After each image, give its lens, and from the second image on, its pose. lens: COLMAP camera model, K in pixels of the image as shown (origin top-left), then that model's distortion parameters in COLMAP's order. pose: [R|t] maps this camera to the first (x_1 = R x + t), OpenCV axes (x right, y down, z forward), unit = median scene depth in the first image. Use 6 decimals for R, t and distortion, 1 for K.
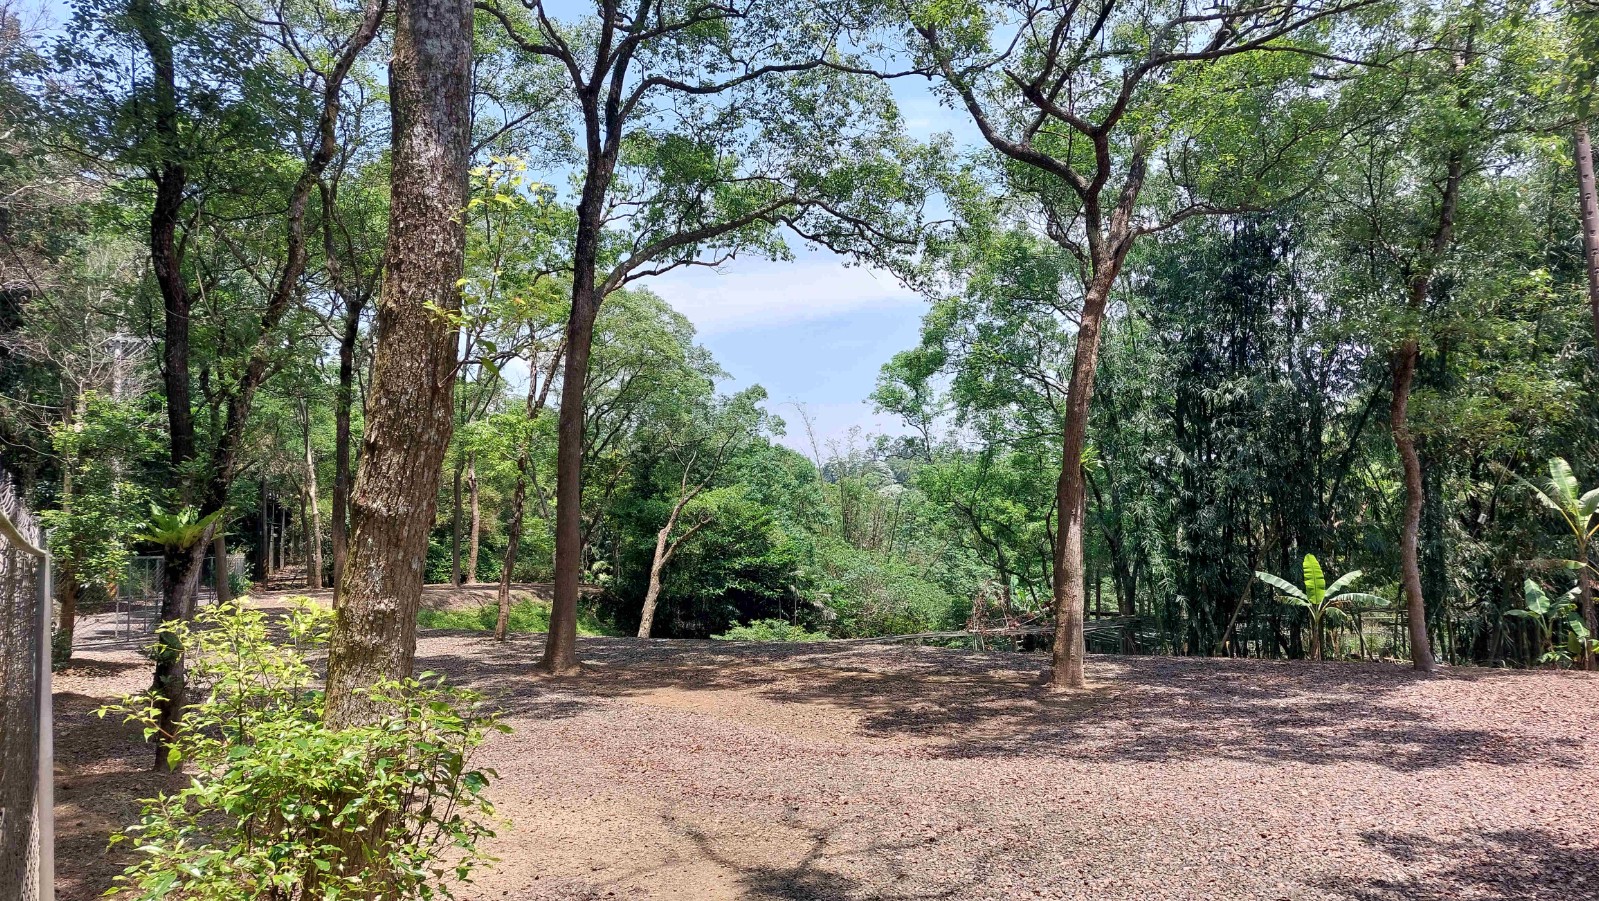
lens RADIAL K [[1162.3, 0, 811.3], [0, 1162.3, 448.8], [0, 0, 1]] dist [0.102985, -0.114308]
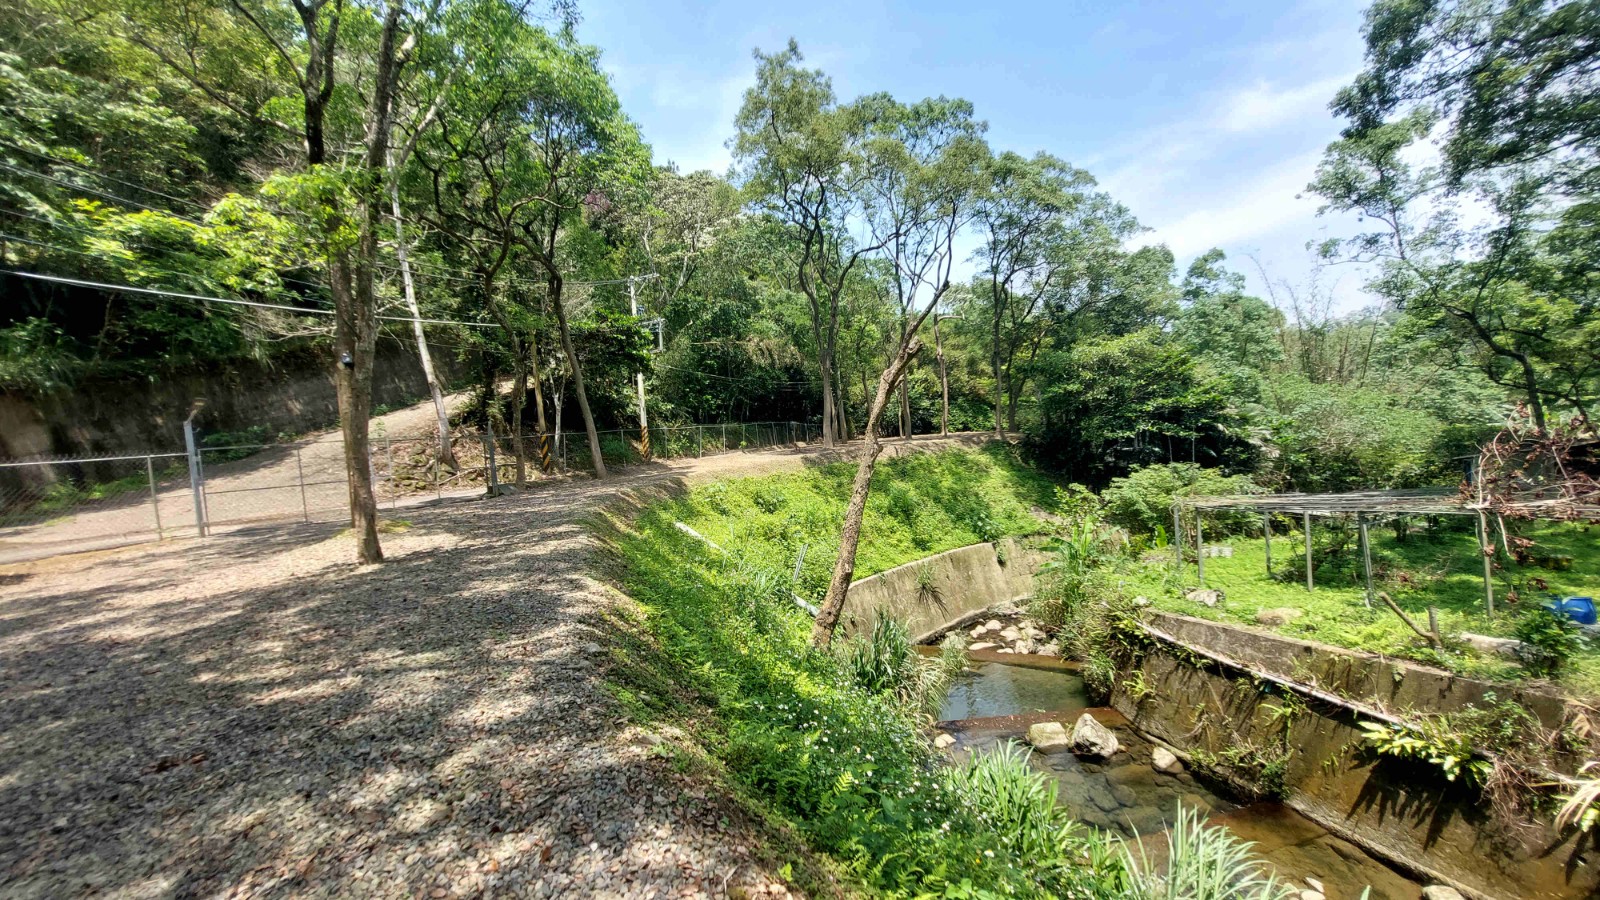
lens RADIAL K [[649.9, 0, 809.9], [0, 649.9, 465.3], [0, 0, 1]] dist [0.001539, -0.009400]
pose [[0.787418, -0.016306, -0.616204, 0.049332], [0.121803, 0.984056, 0.129606, 0.039854], [0.604266, -0.177110, 0.776849, 0.371569]]
